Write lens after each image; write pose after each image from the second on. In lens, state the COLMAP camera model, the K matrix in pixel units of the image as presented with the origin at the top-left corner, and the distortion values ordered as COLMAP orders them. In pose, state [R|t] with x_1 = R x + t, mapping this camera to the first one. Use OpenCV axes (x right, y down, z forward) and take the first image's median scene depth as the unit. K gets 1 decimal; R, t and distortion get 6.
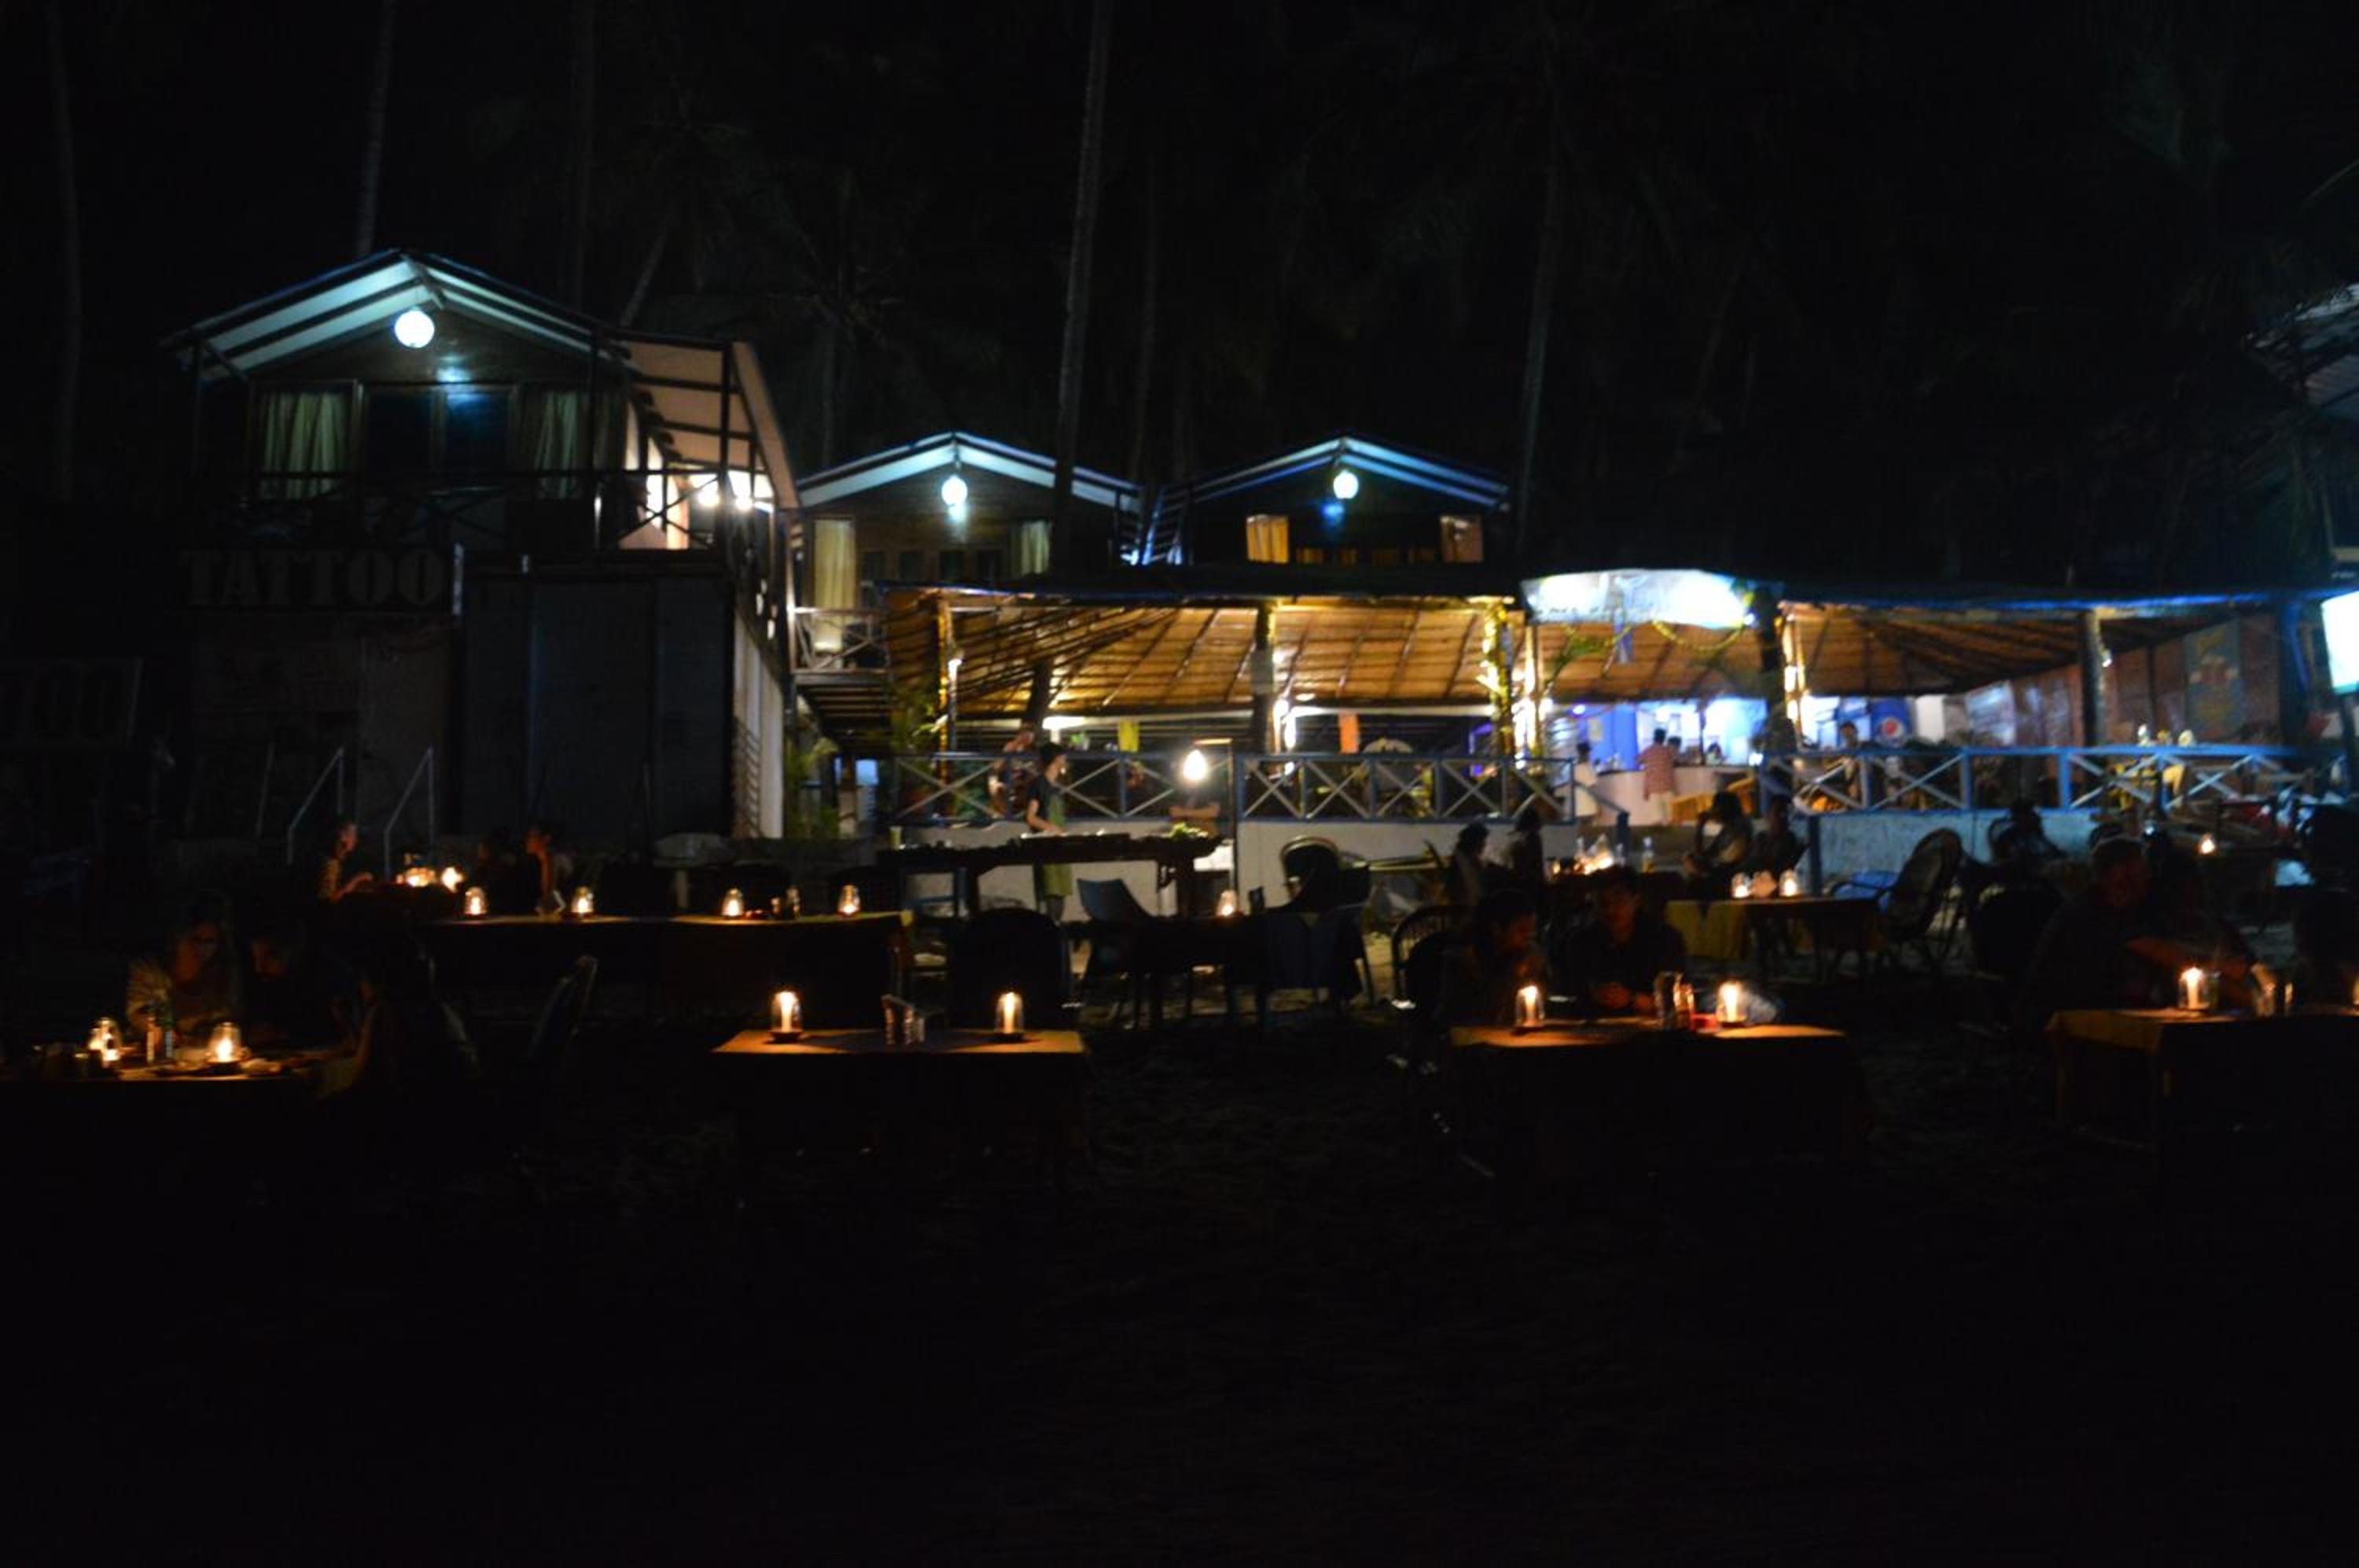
lens RADIAL K [[1866.3, 0, 1179.5], [0, 1866.3, 784.0], [0, 0, 1]] dist [-0.102099, 0.037456]
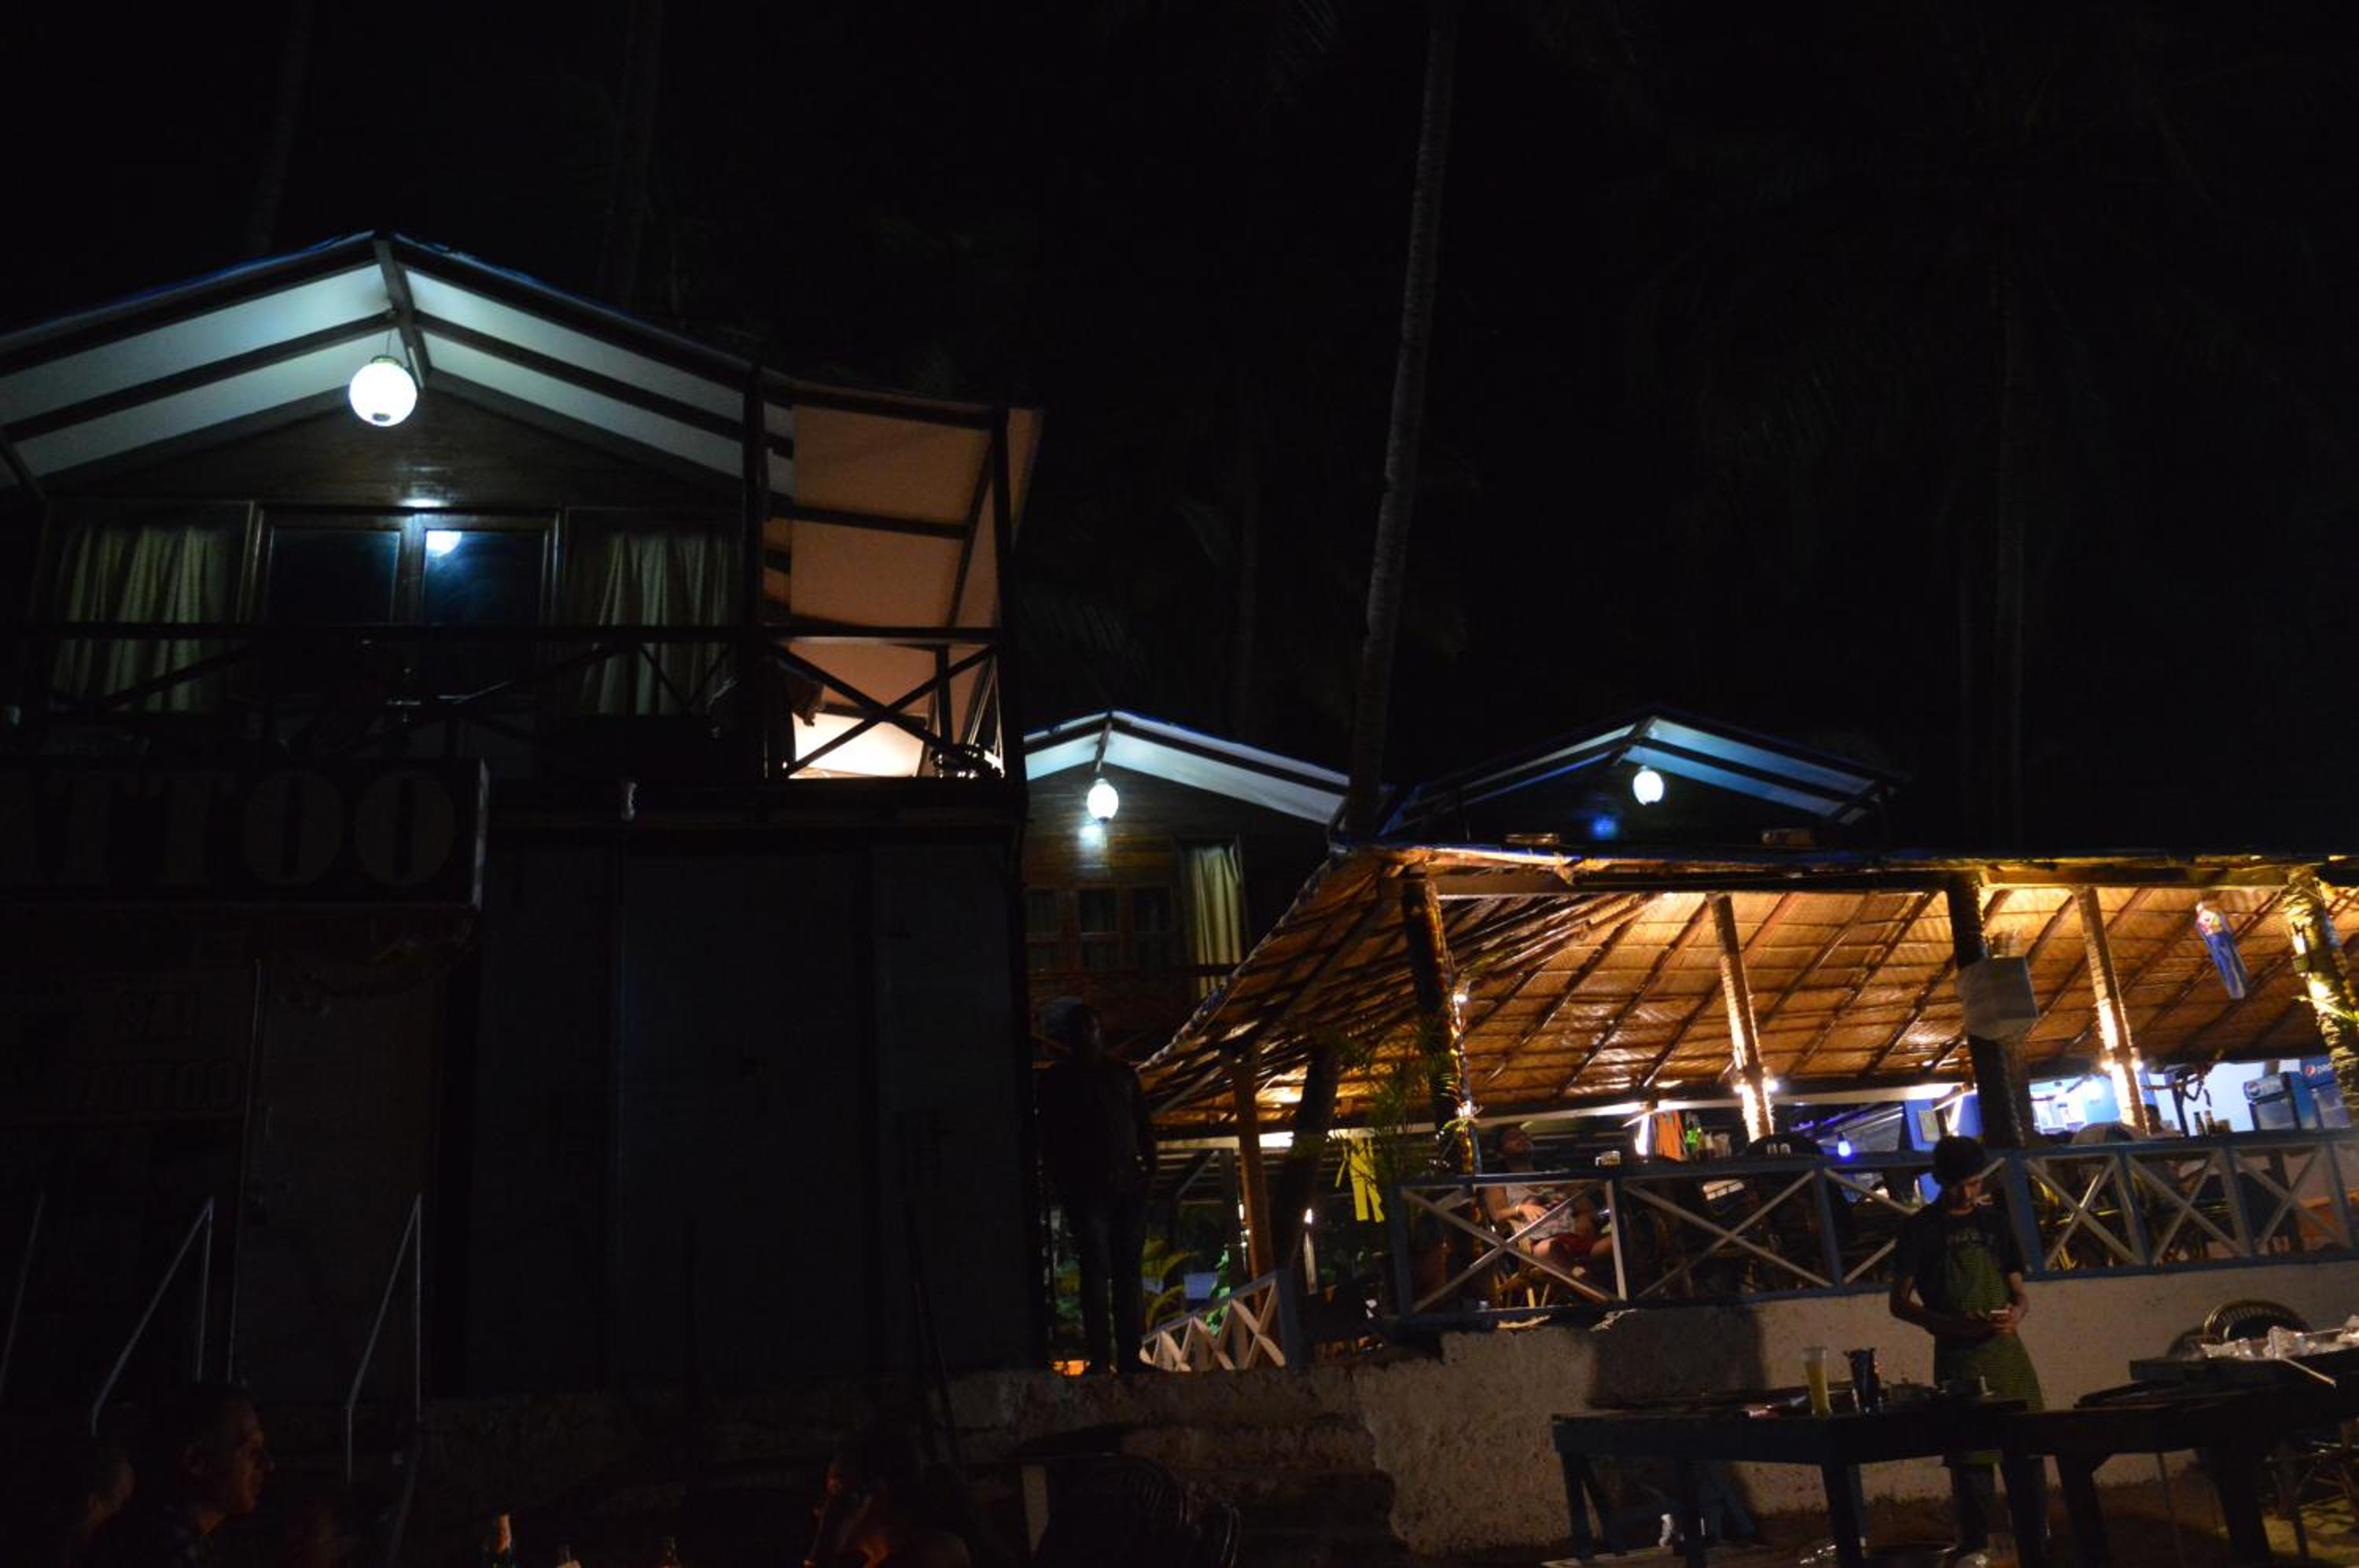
lens RADIAL K [[1910.7, 0, 1179.5], [0, 1910.7, 784.0], [0, 0, 1]] dist [-0.107694, 0.052773]
pose [[0.993927, -0.015439, 0.108957, -0.244236], [0.040068, 0.972917, -0.227654, -0.005524], [-0.102492, 0.230637, 0.967627, 0.465336]]
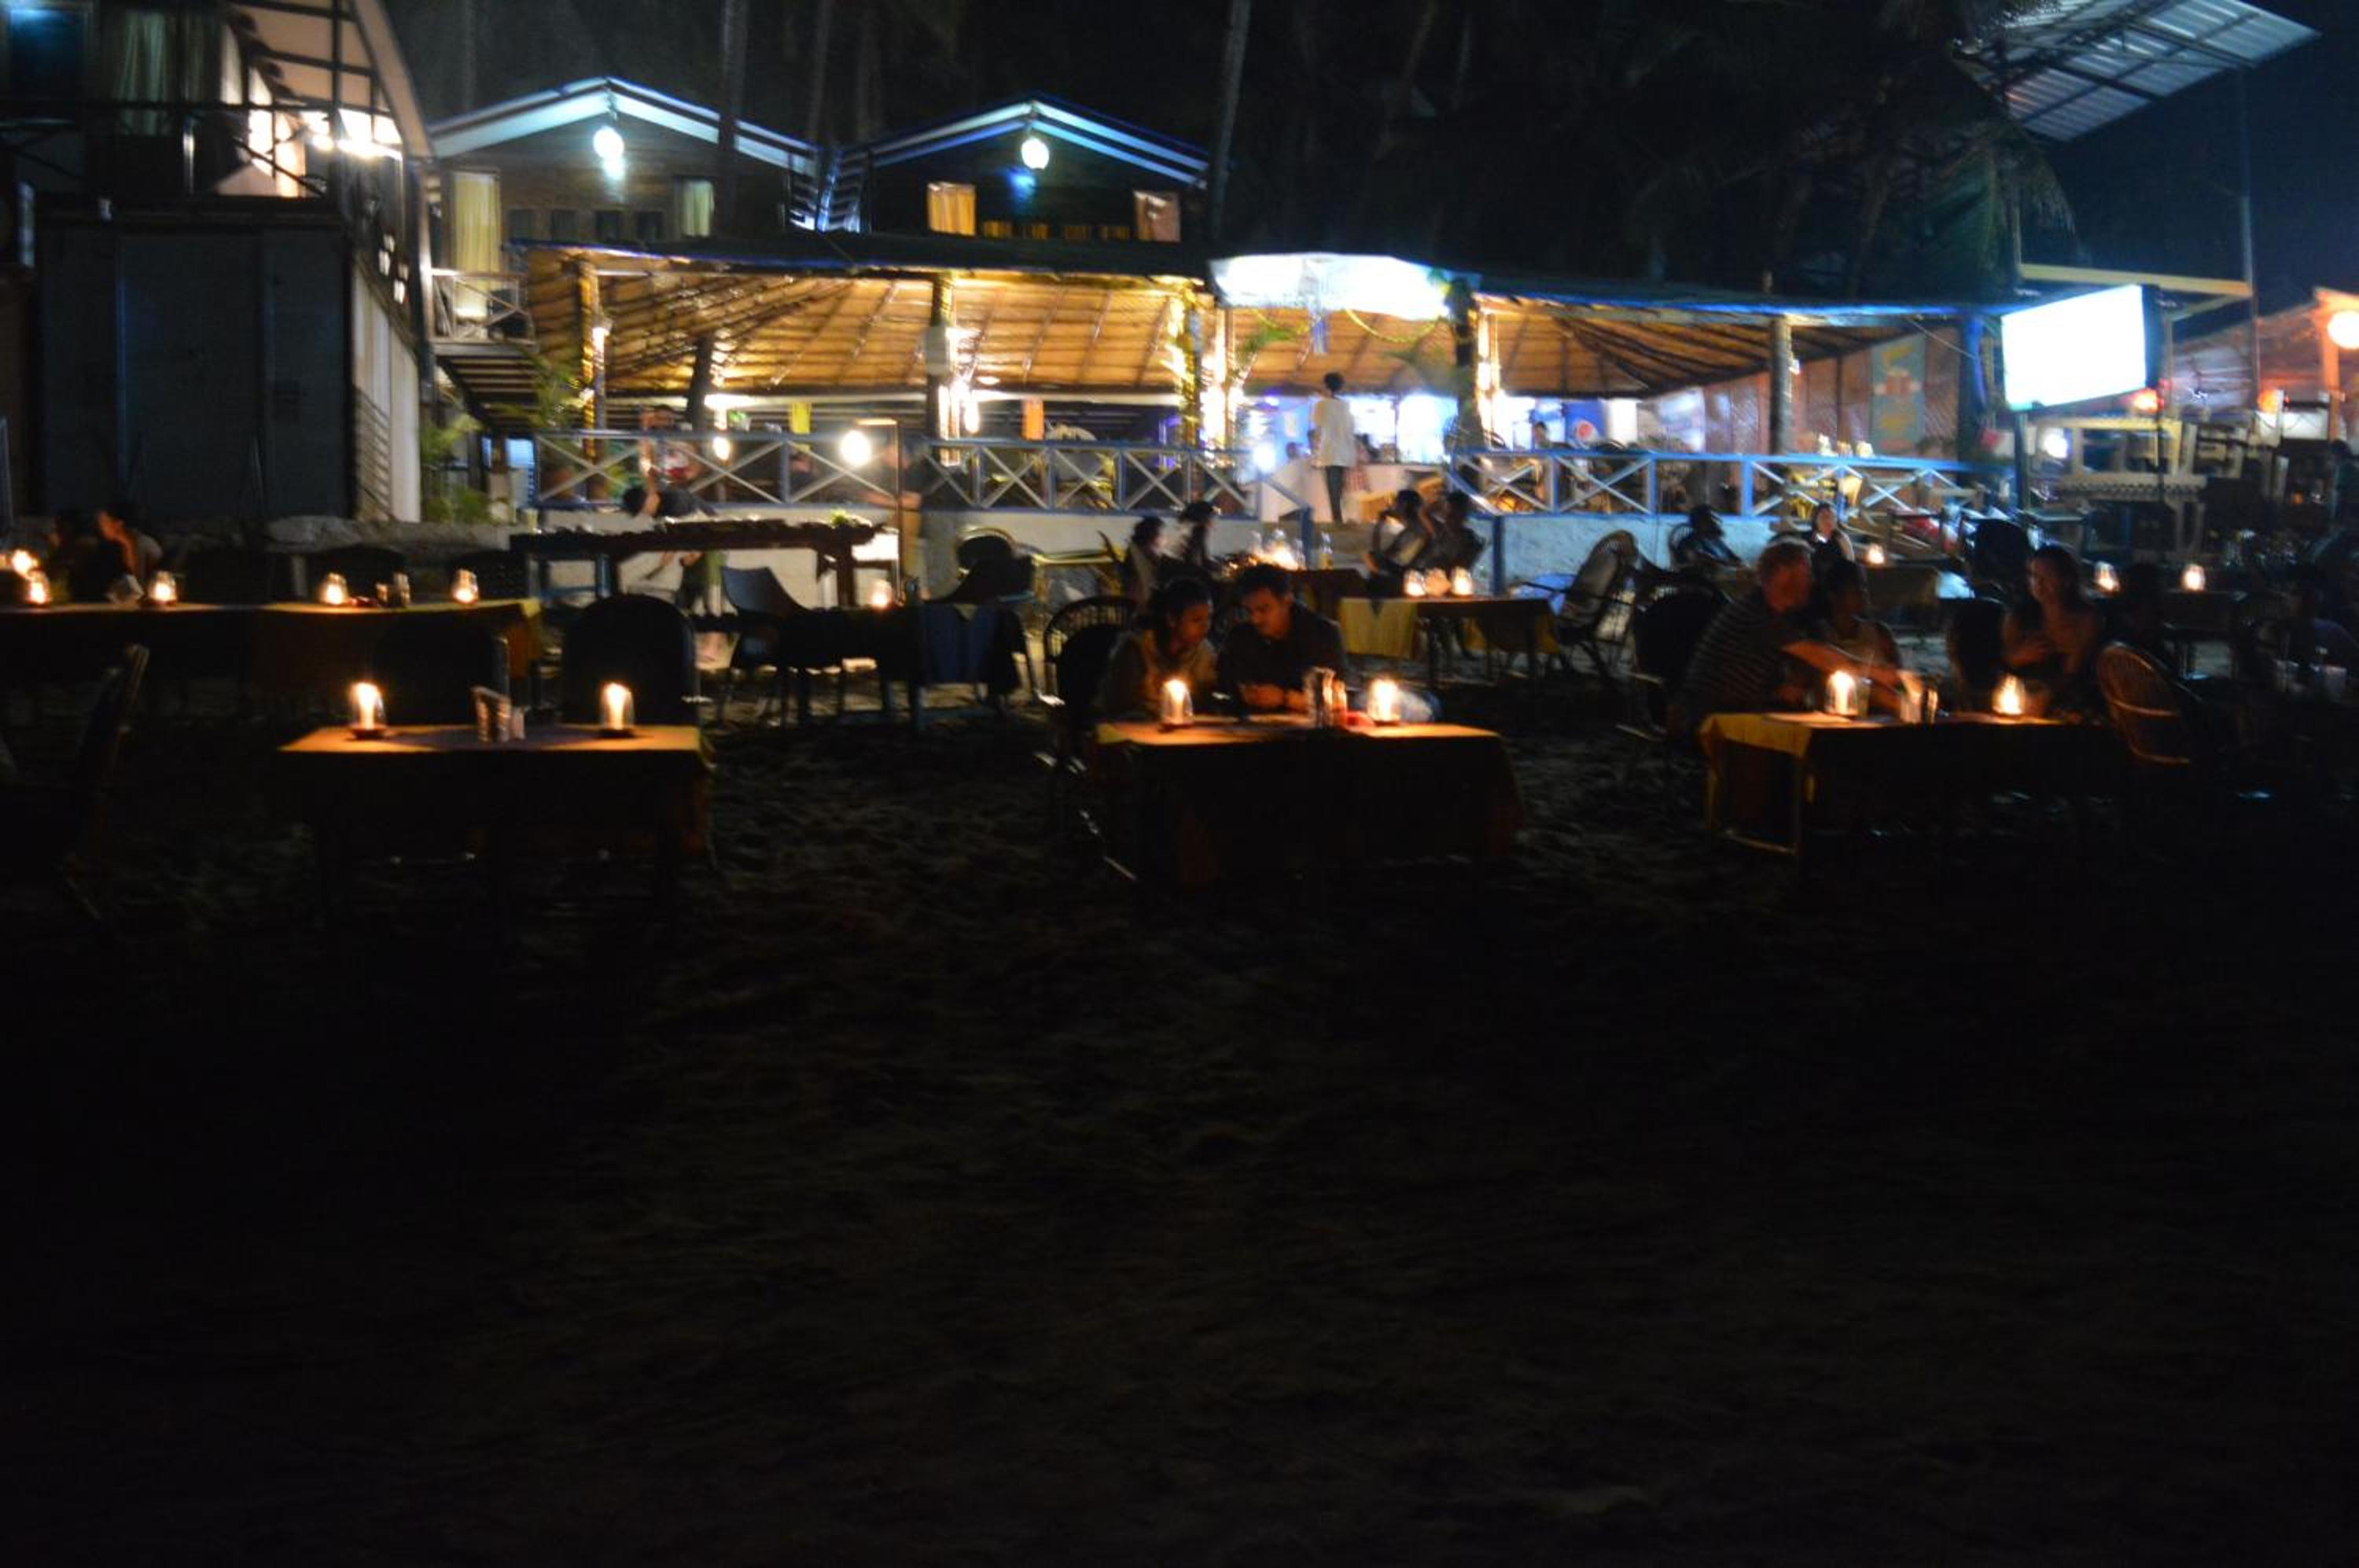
lens RADIAL K [[1910.7, 0, 1179.5], [0, 1910.7, 784.0], [0, 0, 1]] dist [-0.107694, 0.052773]
pose [[0.987387, -0.002056, 0.158312, 0.013447], [-0.023103, 0.987341, 0.156919, 0.002790], [-0.156631, -0.158598, 0.974840, 0.014407]]
